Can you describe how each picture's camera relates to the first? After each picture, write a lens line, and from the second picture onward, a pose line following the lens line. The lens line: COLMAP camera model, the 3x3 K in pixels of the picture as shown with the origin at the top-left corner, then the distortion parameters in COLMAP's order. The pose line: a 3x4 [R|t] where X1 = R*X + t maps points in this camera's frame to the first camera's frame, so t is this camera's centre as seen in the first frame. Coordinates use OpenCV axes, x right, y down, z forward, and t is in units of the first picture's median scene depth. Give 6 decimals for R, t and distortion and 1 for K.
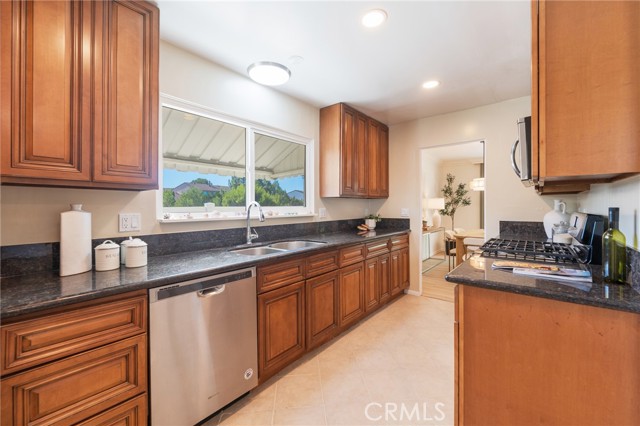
lens RADIAL K [[256.0, 0, 318.8], [0, 256.0, 207.6], [0, 0, 1]] dist [-0.001379, -0.000183]
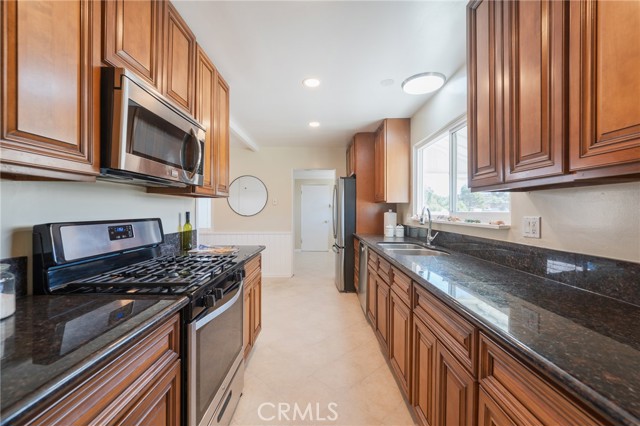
lens RADIAL K [[256.0, 0, 318.8], [0, 256.0, 207.6], [0, 0, 1]] dist [-0.001379, -0.000183]
pose [[-0.766539, -0.005028, -0.642178, 0.770984], [-0.003290, 0.999987, -0.003902, -0.011897], [0.642190, -0.000878, -0.766545, 1.458700]]
